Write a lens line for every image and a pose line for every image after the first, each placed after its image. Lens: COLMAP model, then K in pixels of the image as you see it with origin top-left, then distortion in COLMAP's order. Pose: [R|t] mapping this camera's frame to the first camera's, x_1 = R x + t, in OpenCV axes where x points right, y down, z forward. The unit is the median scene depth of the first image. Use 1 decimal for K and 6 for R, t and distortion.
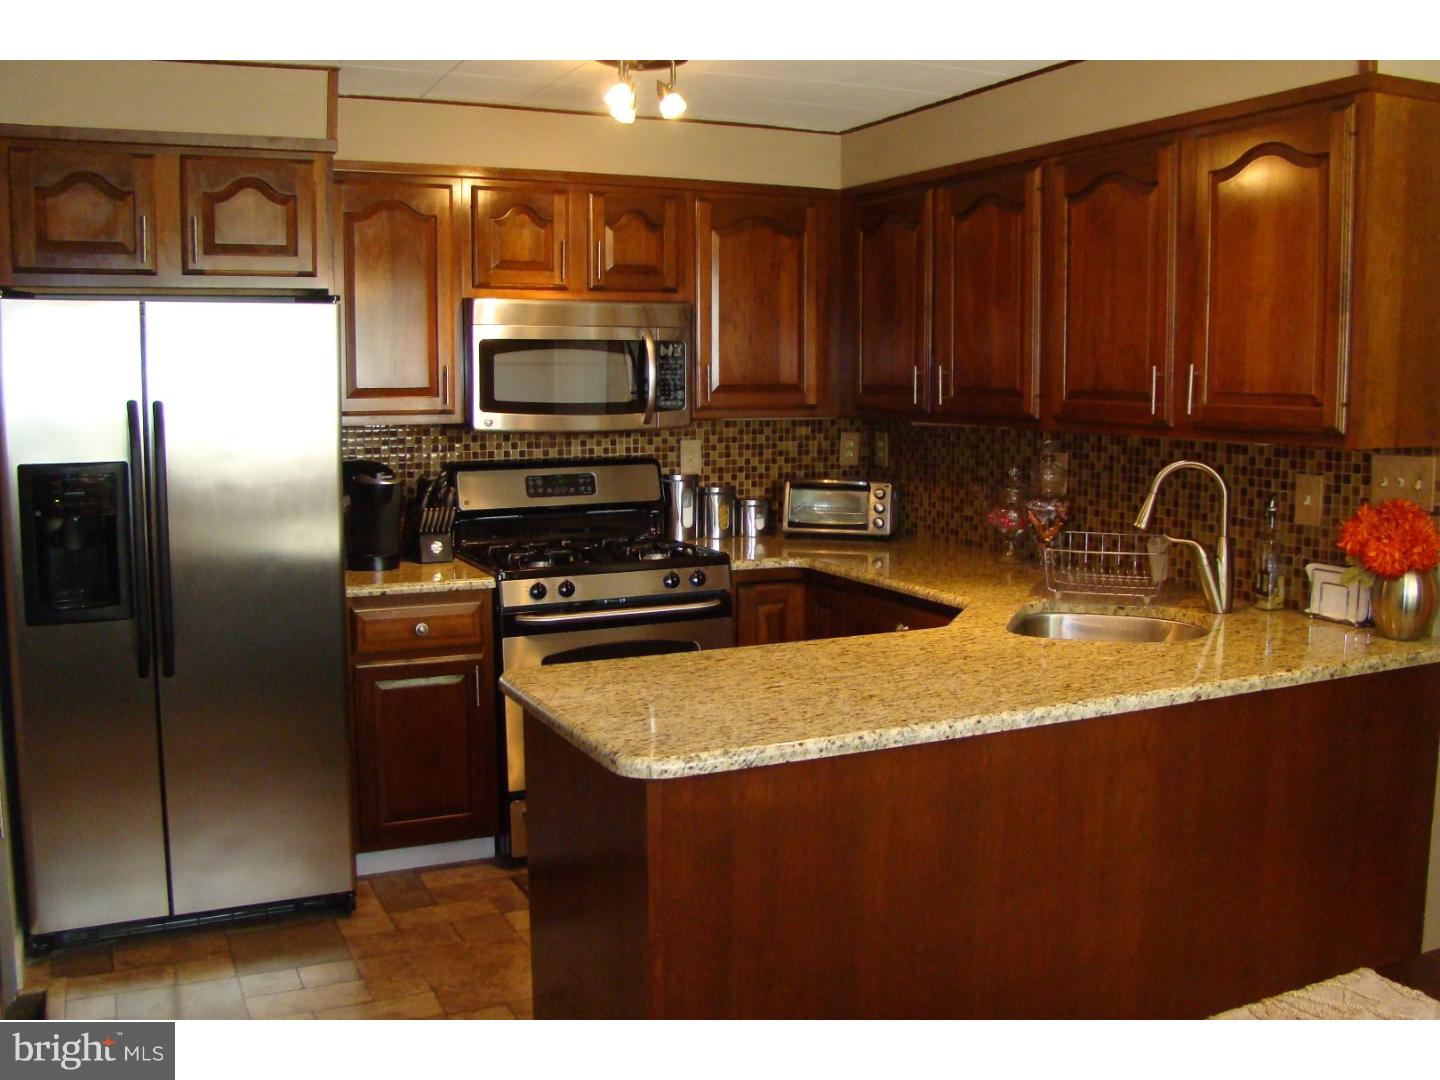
lens RADIAL K [[1387.8, 0, 720.0], [0, 1387.8, 540.0], [0, 0, 1]] dist [-0.121550, -0.008248]
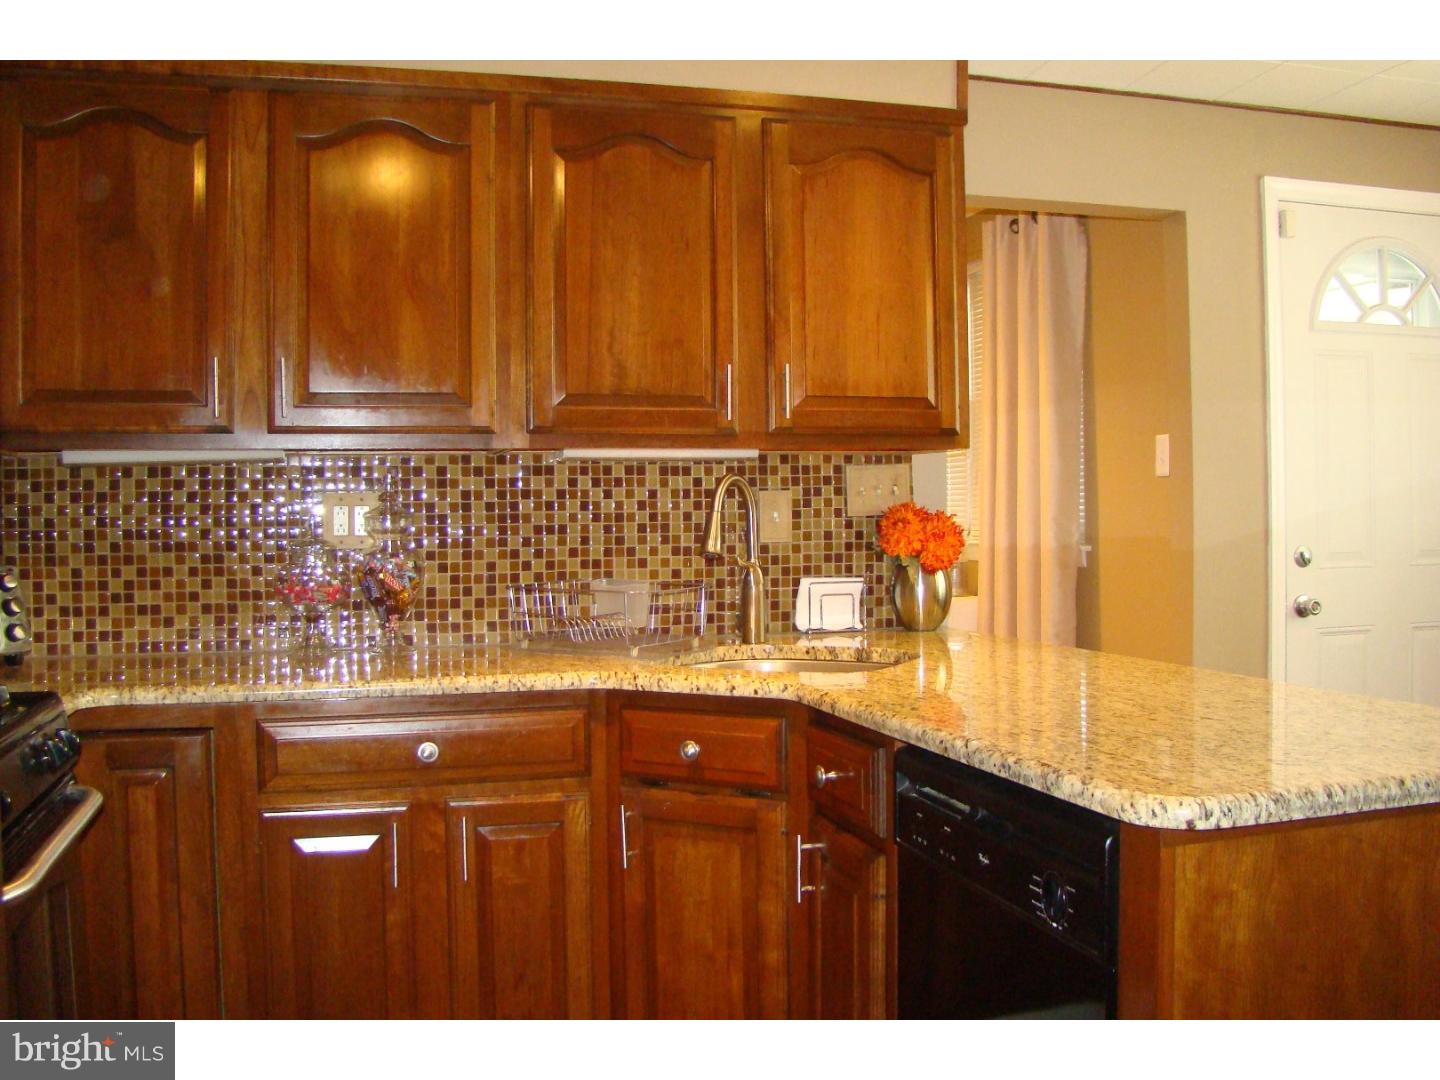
lens RADIAL K [[1387.8, 0, 720.0], [0, 1387.8, 540.0], [0, 0, 1]] dist [-0.121550, -0.008248]
pose [[0.162973, -0.028105, 0.986230, -0.532874], [0.127583, 0.991802, 0.007181, -0.024405], [-0.978347, 0.124656, 0.165222, 0.845636]]
